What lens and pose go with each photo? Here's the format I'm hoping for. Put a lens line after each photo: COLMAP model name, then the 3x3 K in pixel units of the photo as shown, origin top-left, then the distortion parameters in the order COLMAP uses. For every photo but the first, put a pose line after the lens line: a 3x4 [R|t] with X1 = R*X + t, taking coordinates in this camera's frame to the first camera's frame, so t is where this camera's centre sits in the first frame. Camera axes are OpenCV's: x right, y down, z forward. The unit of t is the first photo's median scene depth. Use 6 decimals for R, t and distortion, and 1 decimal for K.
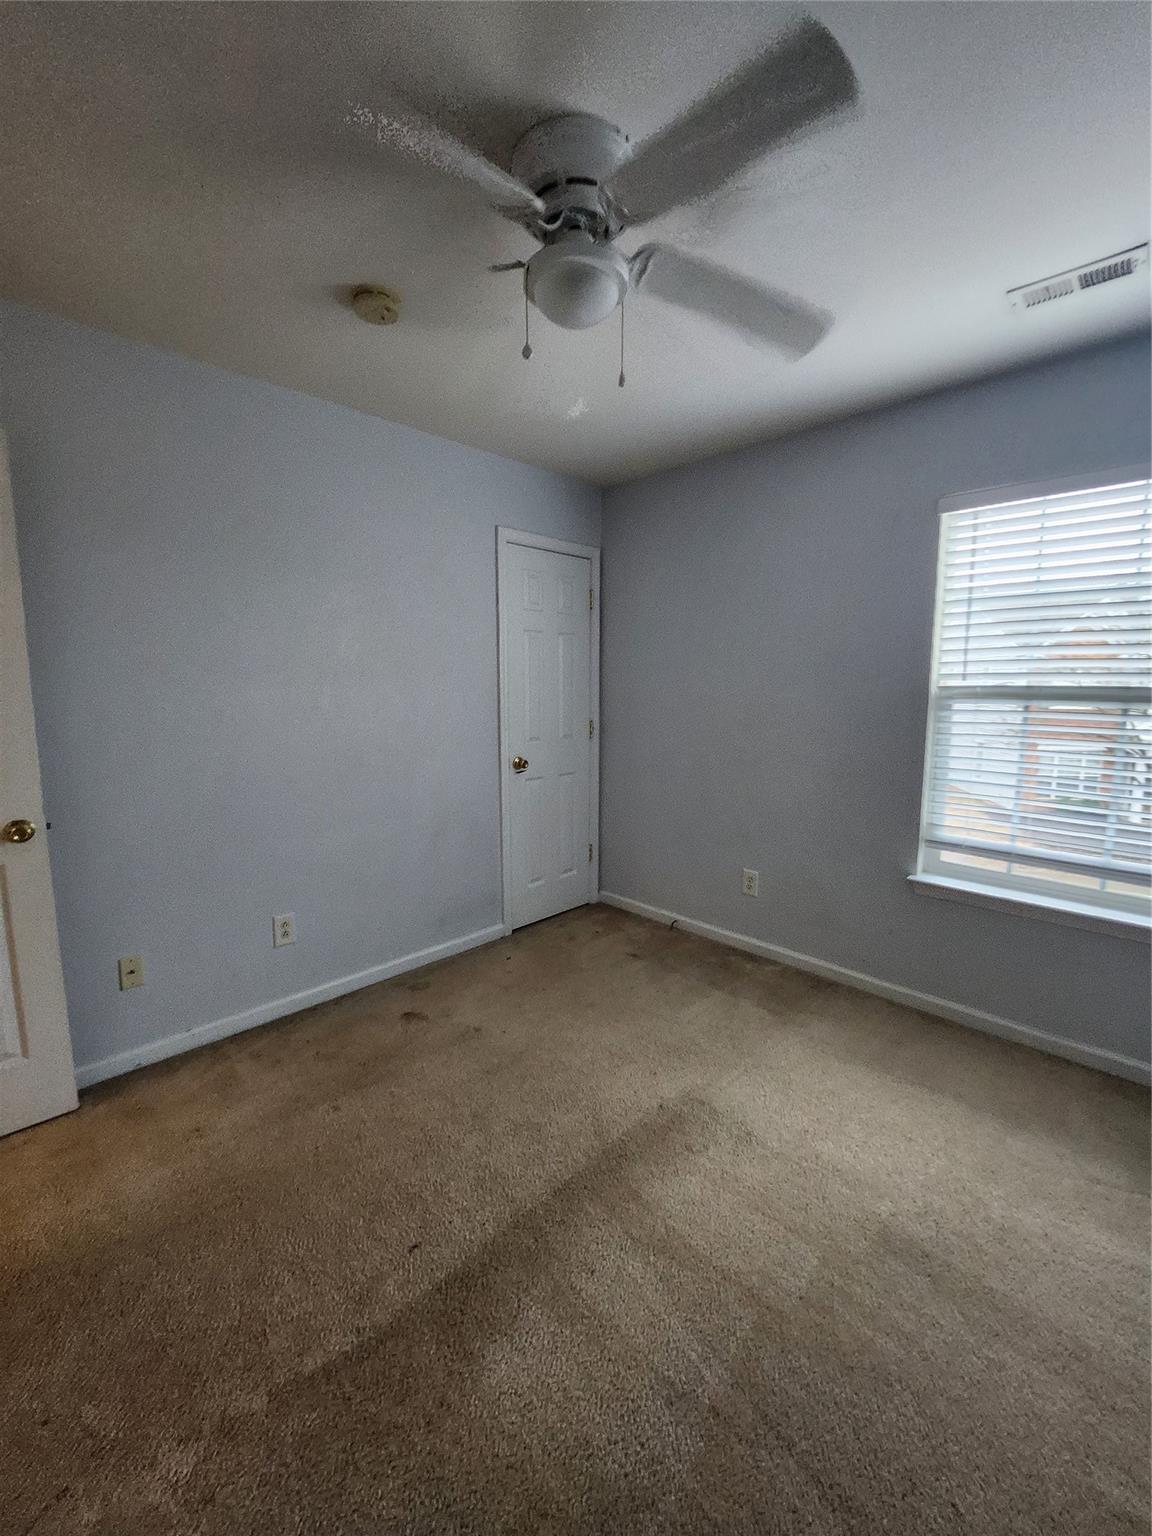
lens RADIAL K [[618.7, 0, 571.1], [0, 618.7, 772.4], [0, 0, 1]] dist [-0.016864, 0.000581]
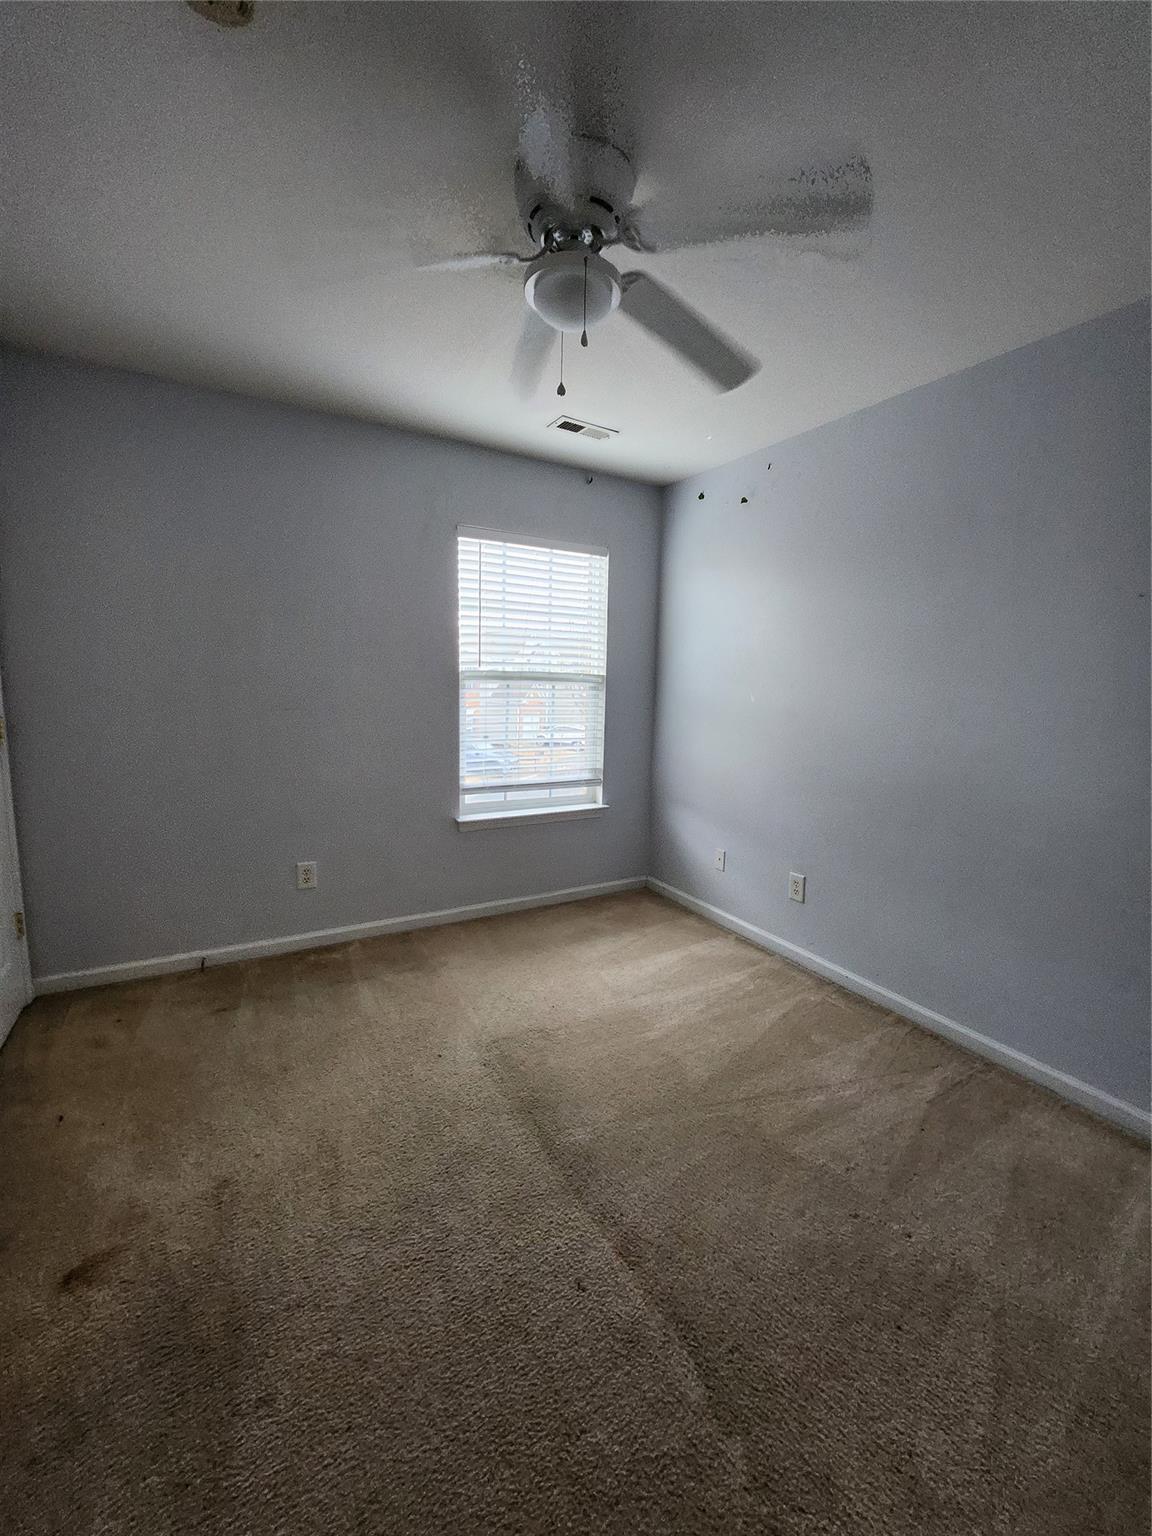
lens RADIAL K [[618.7, 0, 586.5], [0, 618.7, 768.8], [0, 0, 1]] dist [-0.016864, 0.000581]
pose [[0.239357, -0.131683, 0.961960, -0.601981], [0.114045, 0.987715, 0.106831, -0.041317], [-0.964211, 0.084136, 0.251434, 0.413194]]
